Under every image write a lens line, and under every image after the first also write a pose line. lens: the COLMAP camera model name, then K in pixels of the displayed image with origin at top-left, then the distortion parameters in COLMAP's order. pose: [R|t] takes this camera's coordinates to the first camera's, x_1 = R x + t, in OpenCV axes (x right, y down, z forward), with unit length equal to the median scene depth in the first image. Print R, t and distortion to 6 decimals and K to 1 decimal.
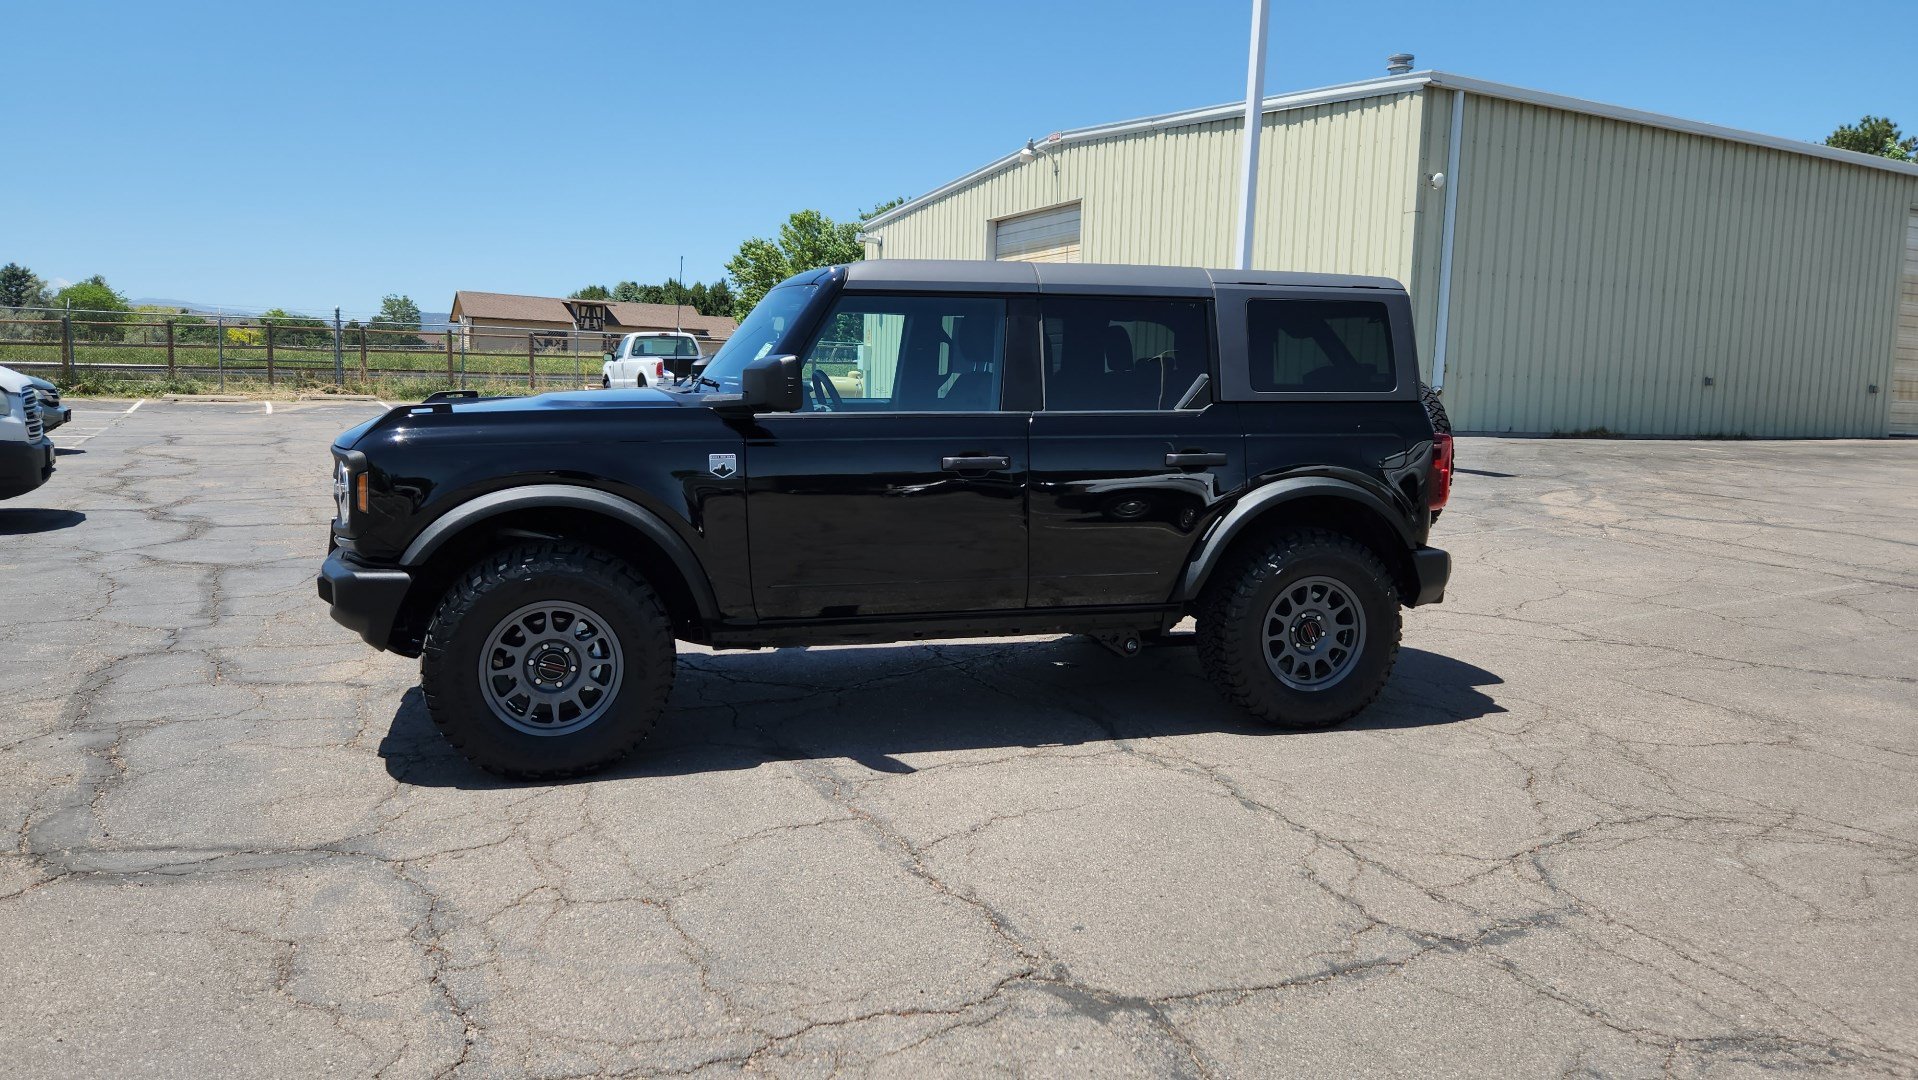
lens RADIAL K [[1277.1, 0, 911.5], [0, 1277.1, 513.2], [0, 0, 1]] dist [0.067499, -0.050564]
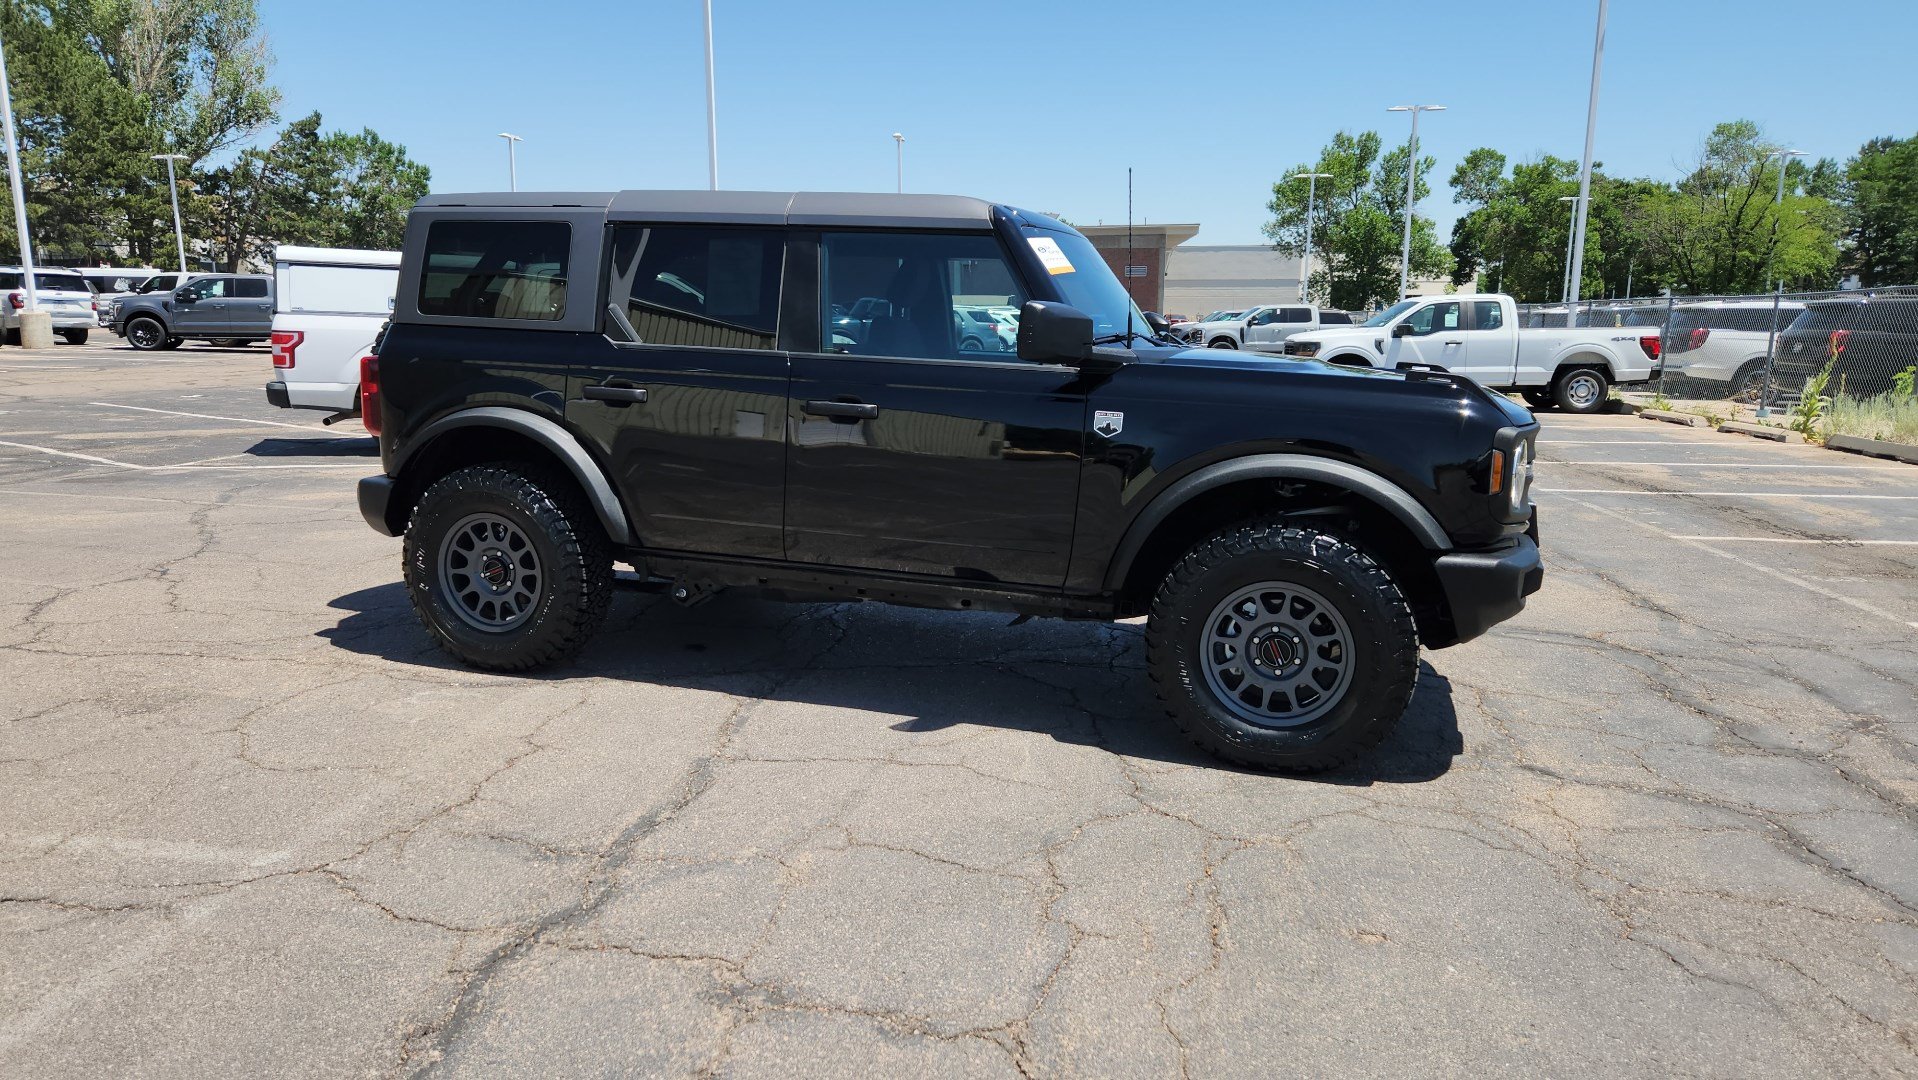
lens RADIAL K [[1281.0, 0, 932.7], [0, 1281.0, 547.7], [0, 0, 1]] dist [0.073959, -0.062471]
pose [[-0.829818, -0.137748, 0.540765, -0.595932], [0.022509, 0.960004, 0.279079, -0.234912], [-0.557580, 0.243757, -0.793529, 1.988287]]
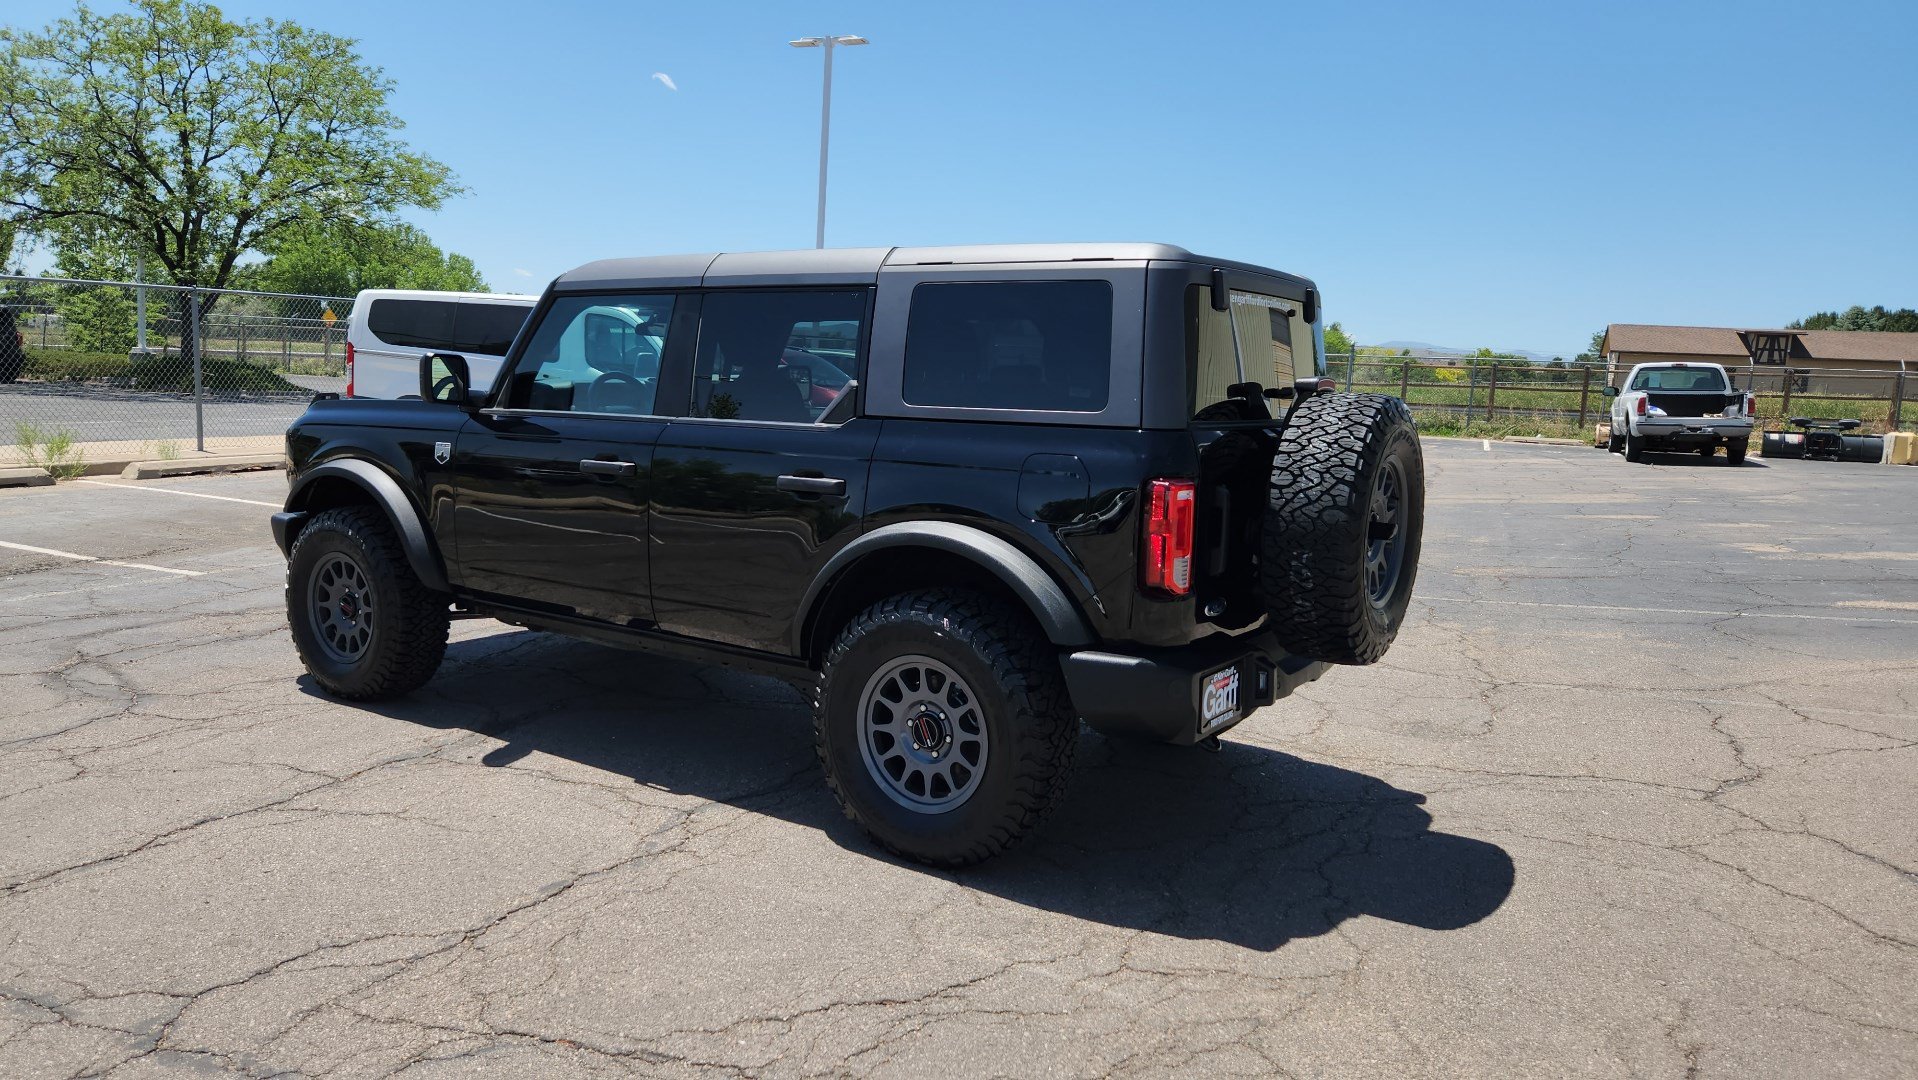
lens RADIAL K [[1273.5, 0, 919.5], [0, 1273.5, 524.2], [0, 0, 1]] dist [0.074607, -0.053072]
pose [[0.645930, 0.093370, -0.757665, 0.878310], [-0.109205, 0.993586, 0.029344, -0.048020], [0.755545, 0.063786, 0.651984, 0.532044]]
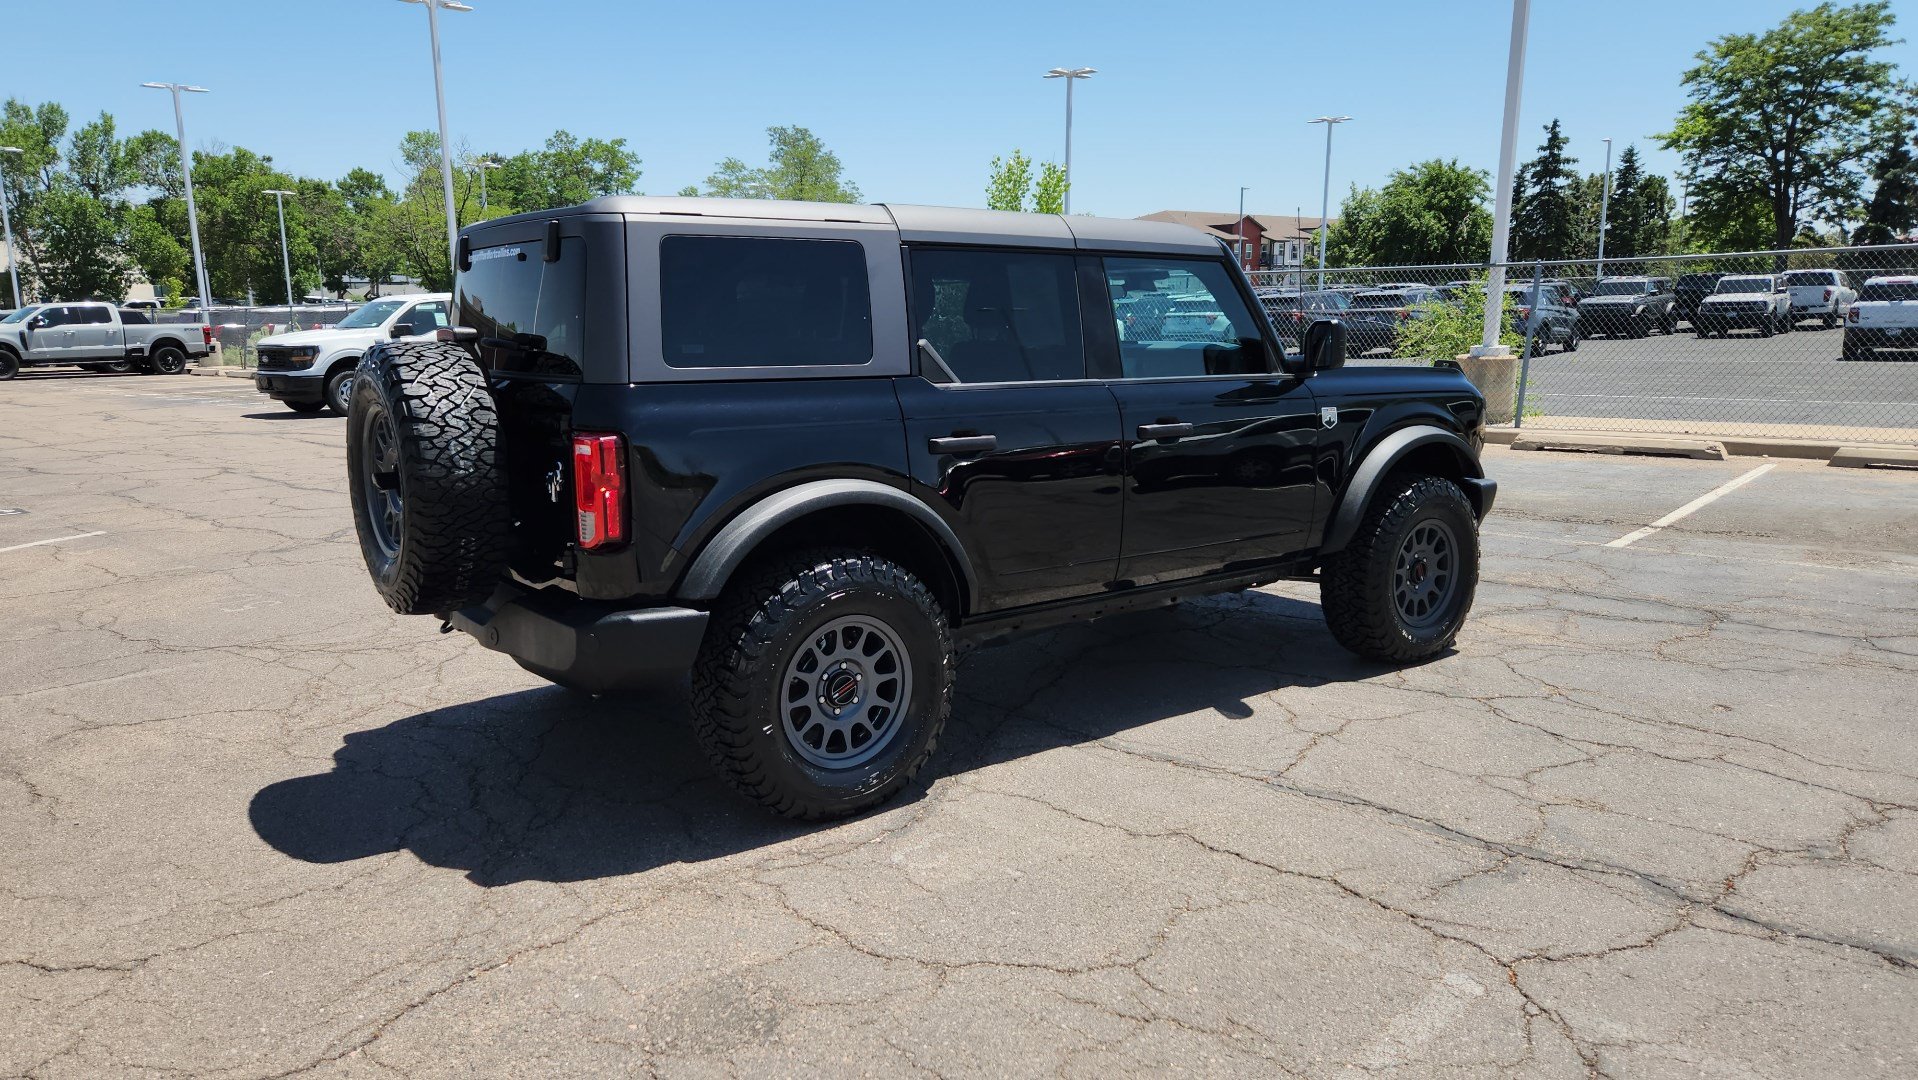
lens RADIAL K [[1284.6, 0, 916.2], [0, 1284.6, 533.5], [0, 0, 1]] dist [0.067247, -0.053595]
pose [[-0.935993, 0.049266, -0.348556, 0.446236], [-0.046987, 0.963814, 0.262403, -0.241631], [0.348870, 0.261984, -0.899808, 2.075864]]
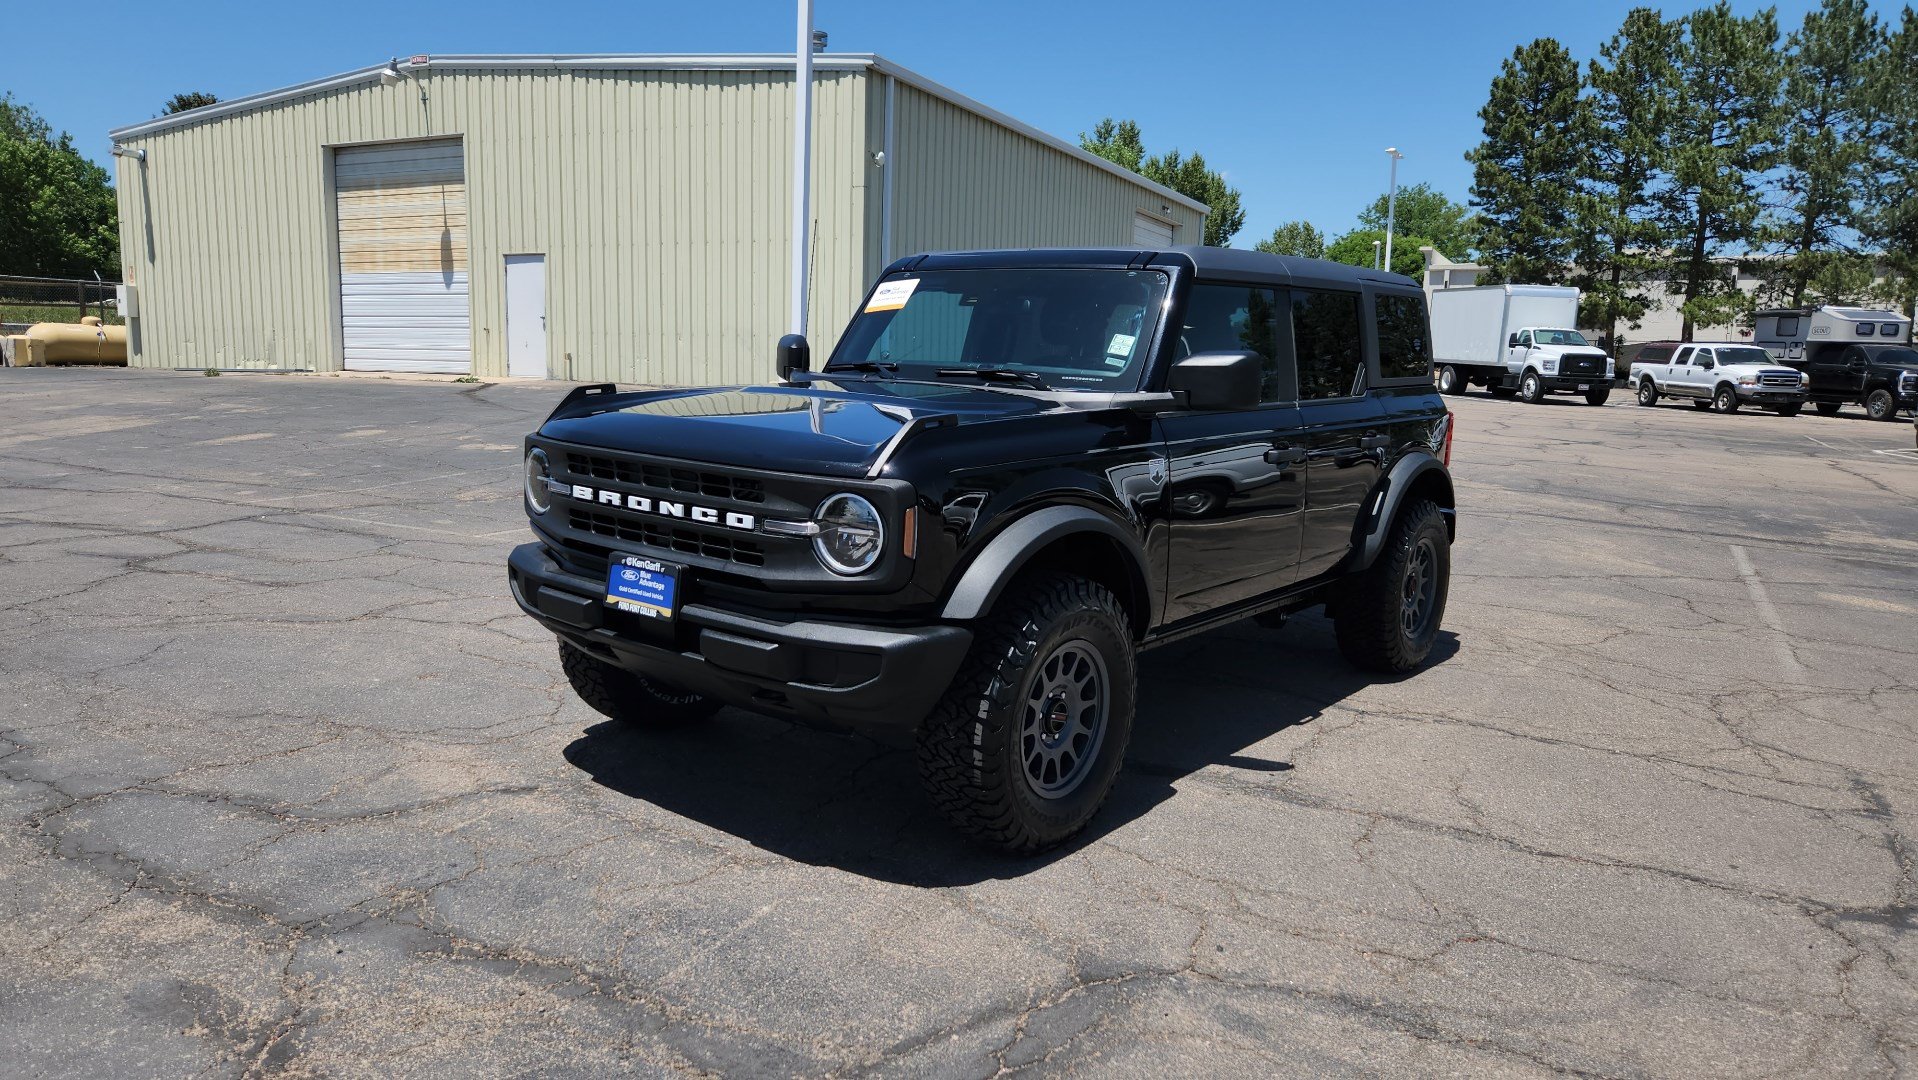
lens RADIAL K [[1284.6, 0, 916.2], [0, 1284.6, 533.5], [0, 0, 1]] dist [0.067247, -0.053595]
pose [[0.821886, -0.078031, 0.564282, -0.730566], [0.048731, 0.996573, 0.066832, -0.056487], [-0.567563, -0.027430, 0.822873, 0.308019]]
